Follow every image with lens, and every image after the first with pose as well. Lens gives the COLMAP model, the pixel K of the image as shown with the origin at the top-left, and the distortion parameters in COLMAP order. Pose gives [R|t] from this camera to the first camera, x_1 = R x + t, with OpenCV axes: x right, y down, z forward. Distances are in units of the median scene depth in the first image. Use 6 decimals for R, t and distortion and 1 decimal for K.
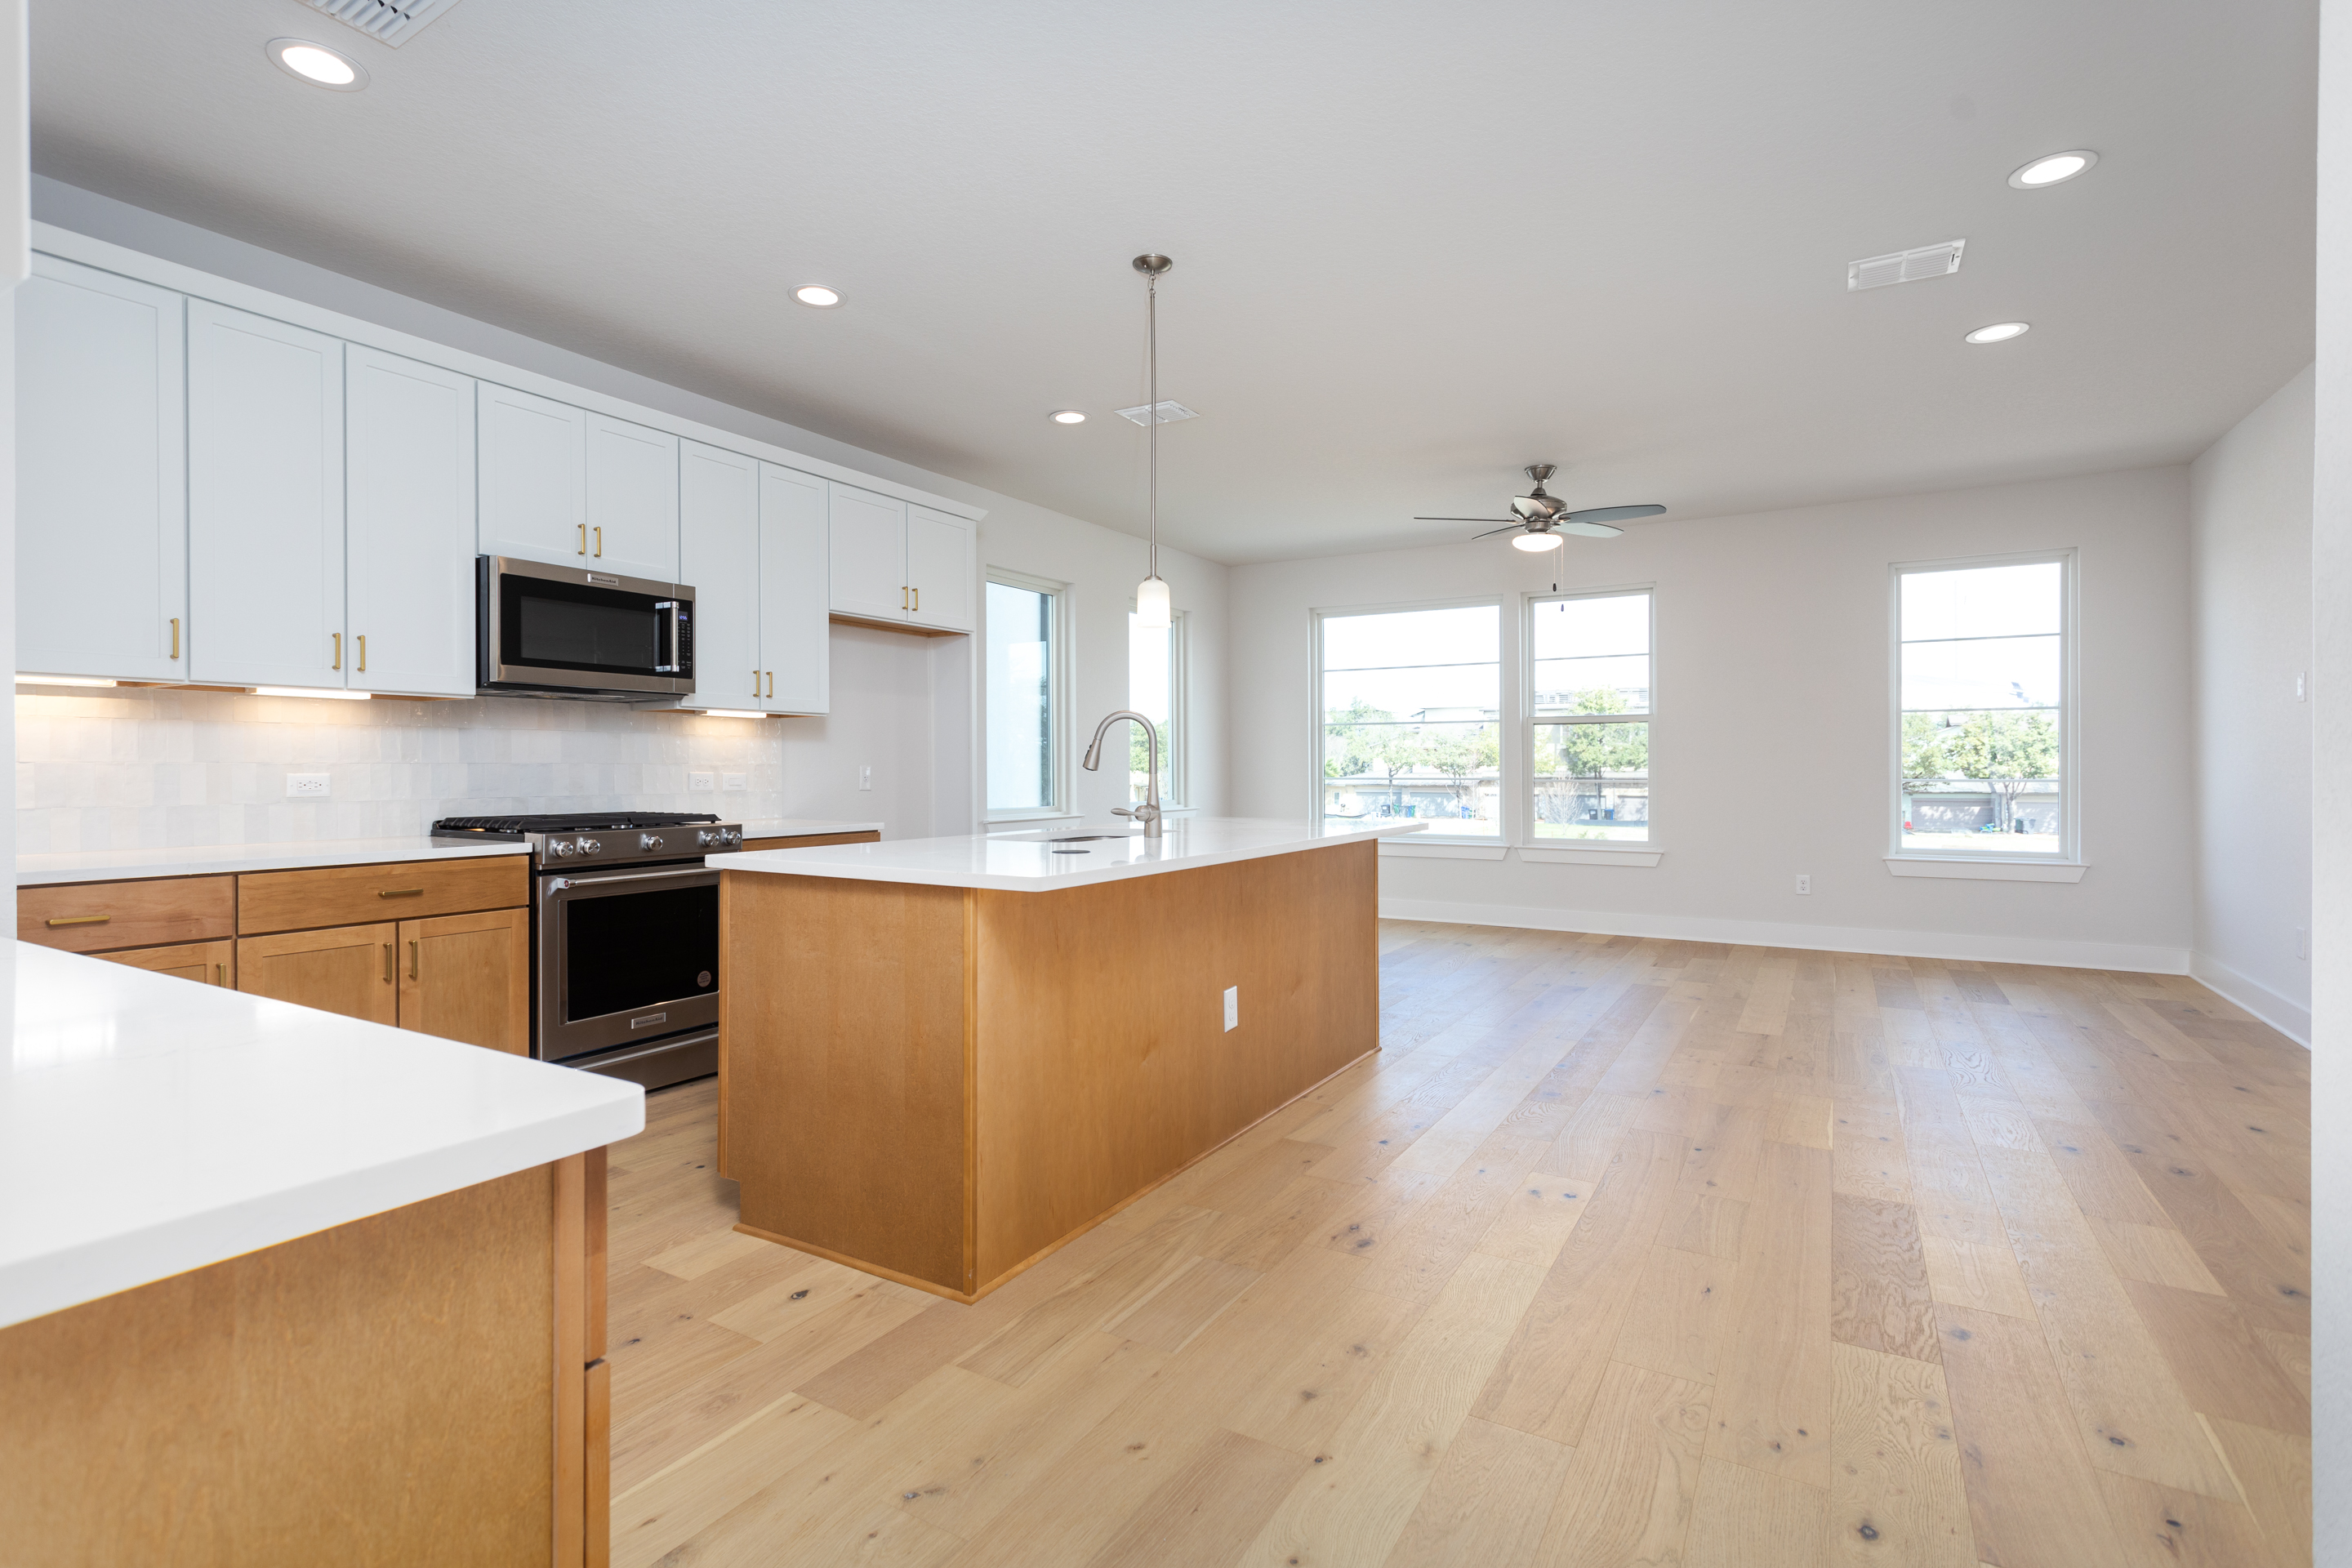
lens RADIAL K [[1115.6, 0, 1153.4], [0, 1115.6, 776.8], [0, 0, 1]] dist [0.002341, 0.000480]
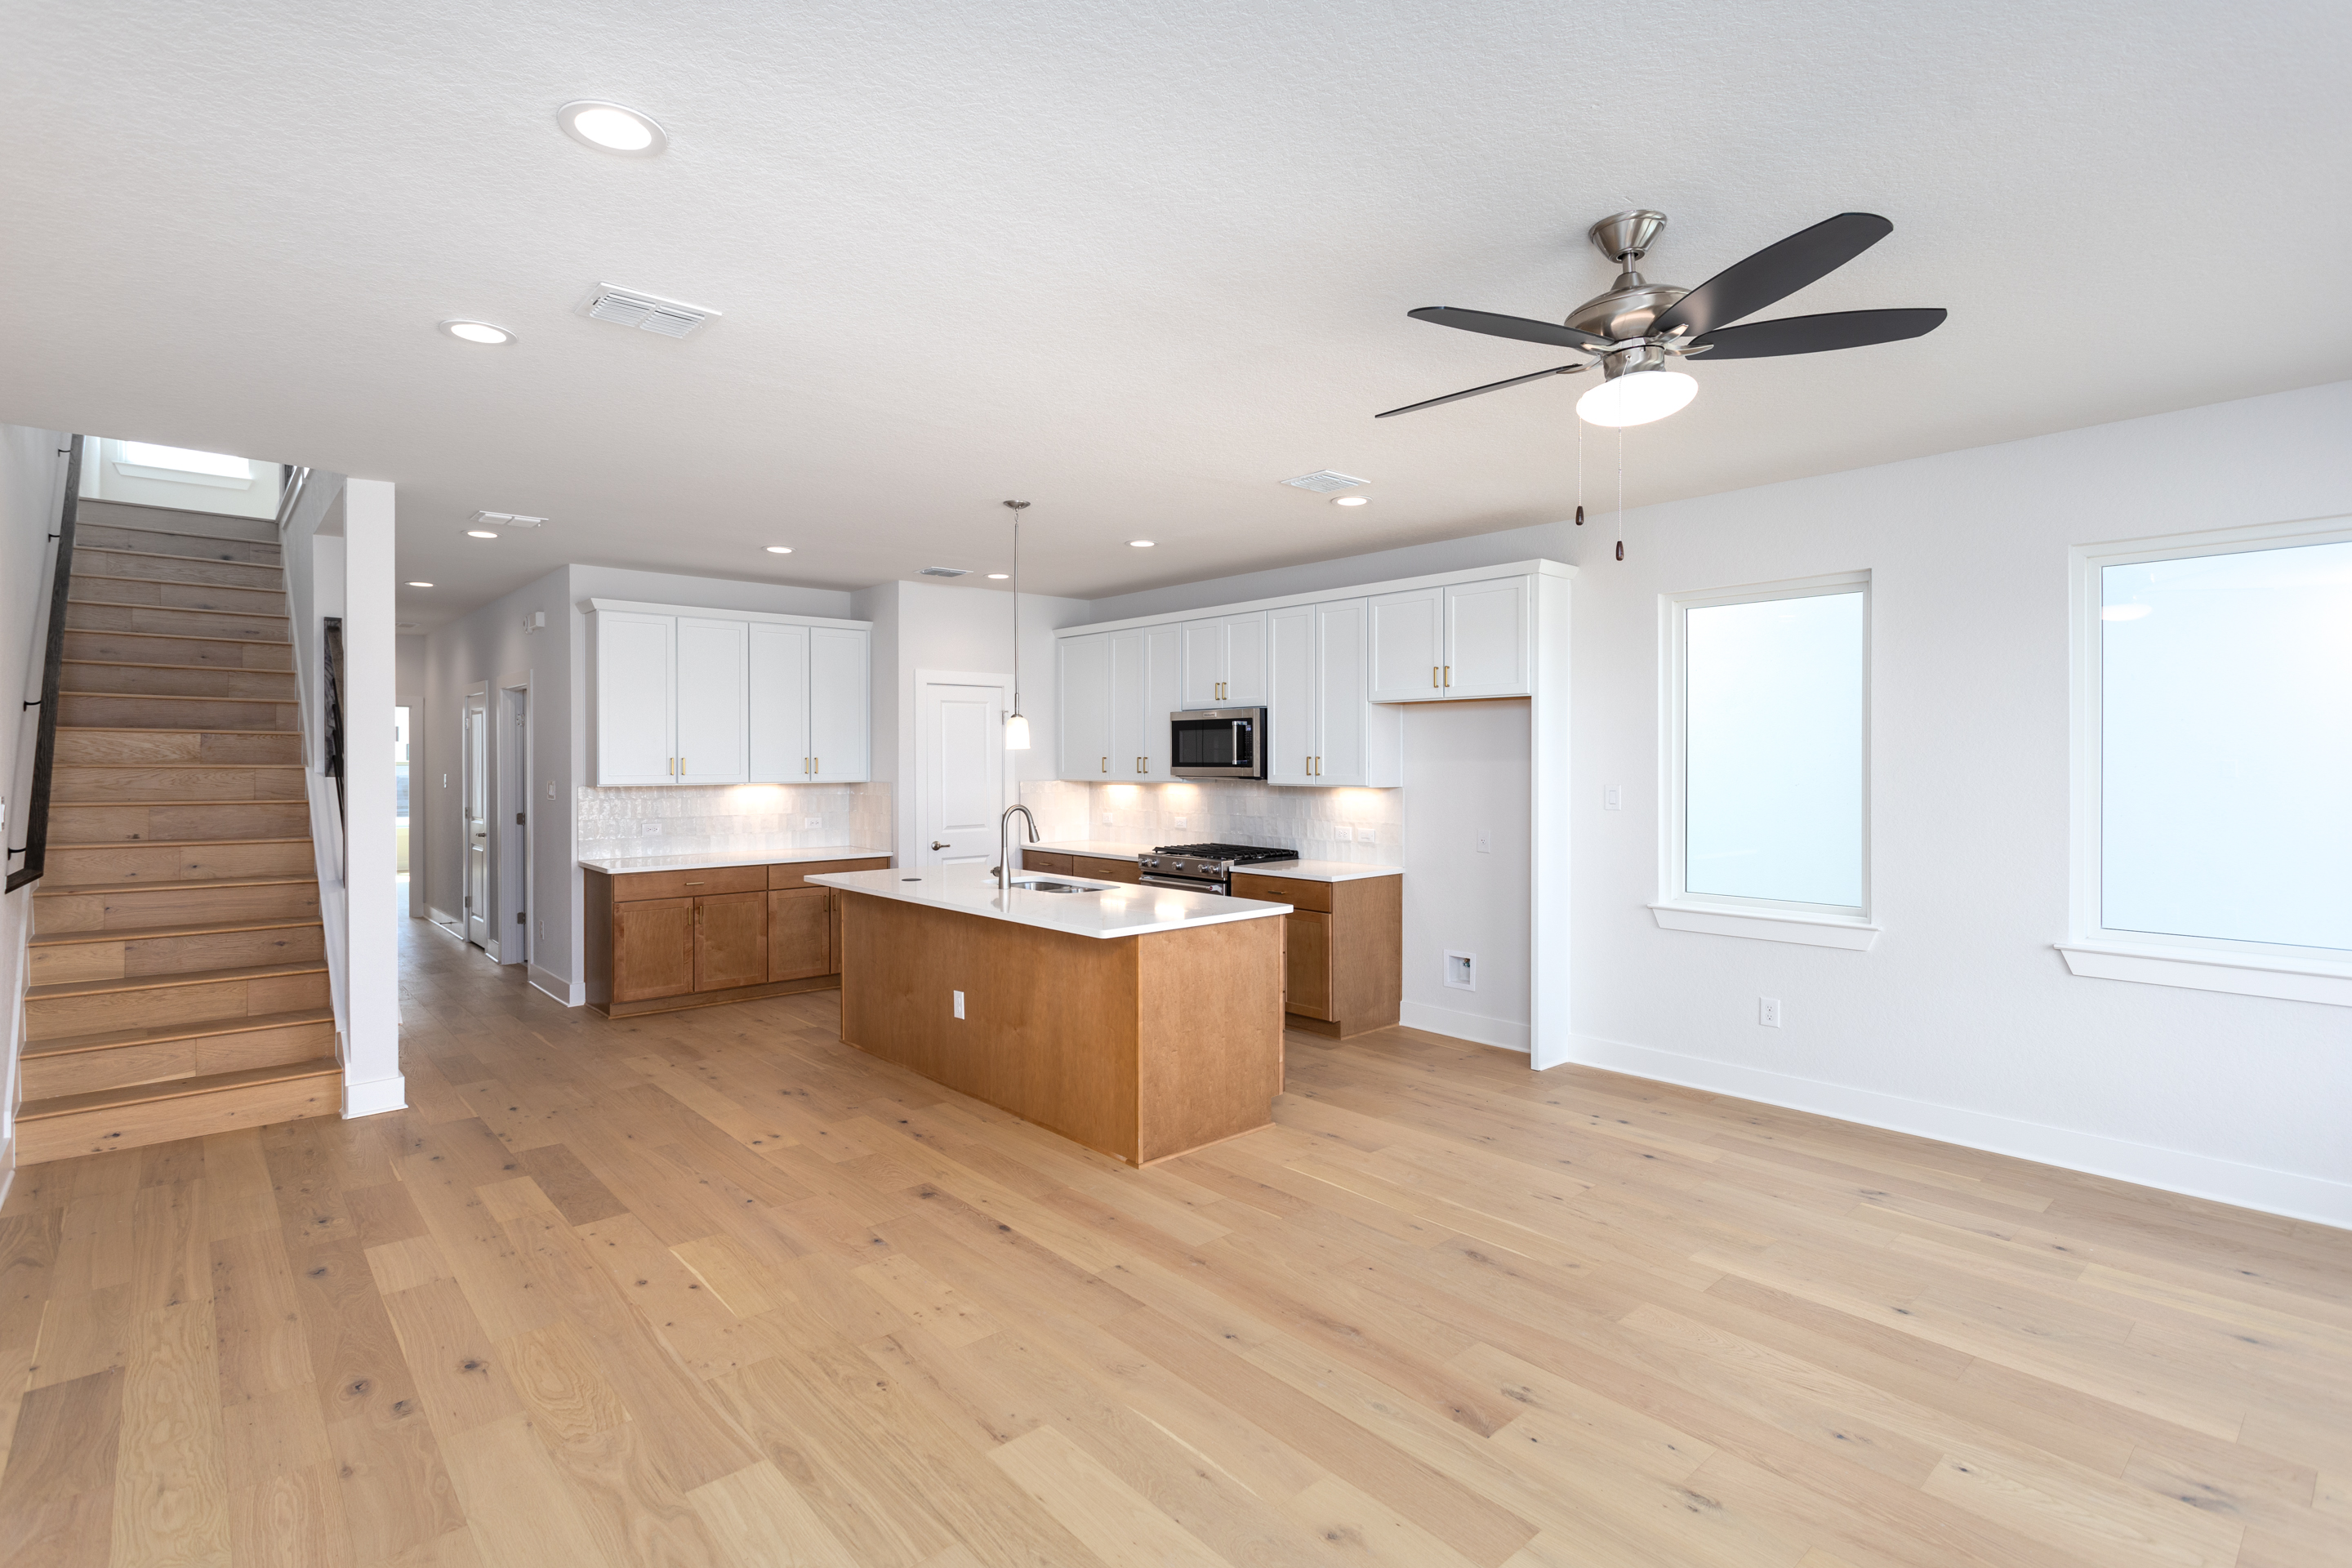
lens RADIAL K [[1124.9, 0, 1154.1], [0, 1124.9, 763.4], [0, 0, 1]] dist [-0.001006, -0.000020]
pose [[-0.302699, 0.006321, -0.953065, 1.444253], [-0.004424, 0.999958, 0.008037, -0.133622], [0.953076, 0.006650, -0.302658, 1.713752]]
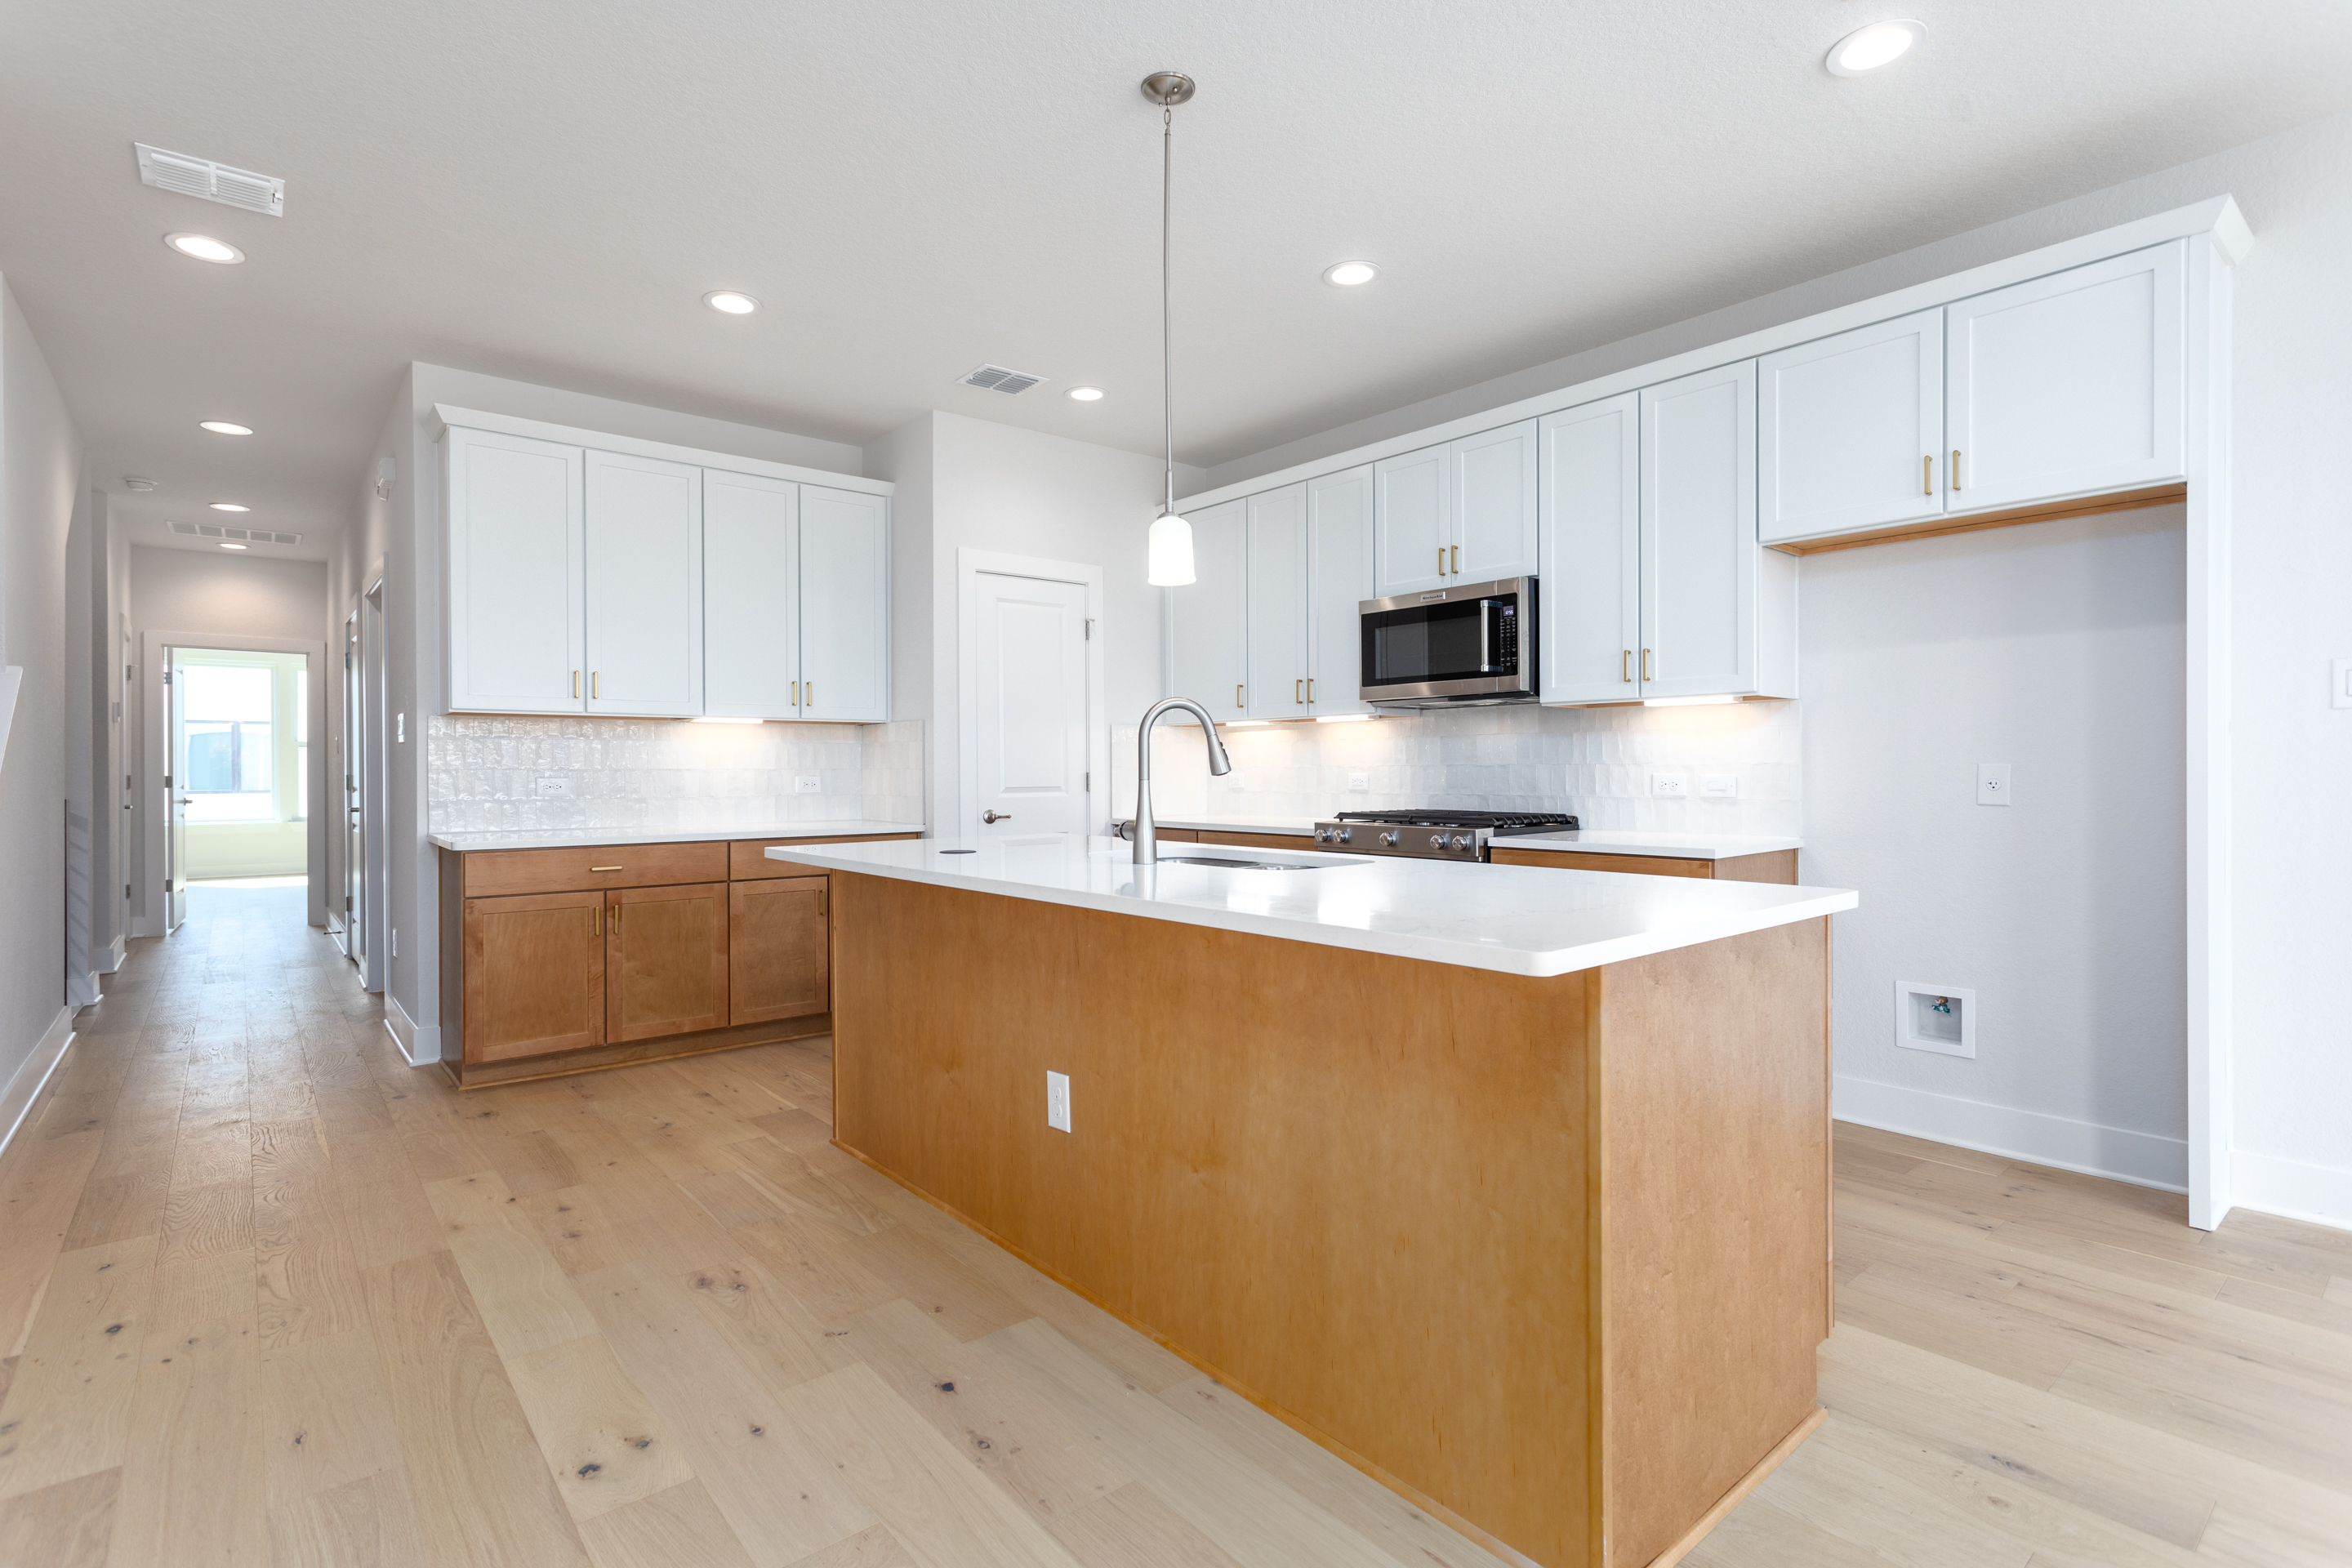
lens RADIAL K [[1115.6, 0, 1153.4], [0, 1115.6, 776.8], [0, 0, 1]] dist [0.002341, 0.000480]
pose [[-0.329890, 0.007897, -0.943986, 0.739197], [-0.001524, 0.999959, 0.008898, -0.011923], [0.944018, 0.004374, -0.329864, 1.299974]]
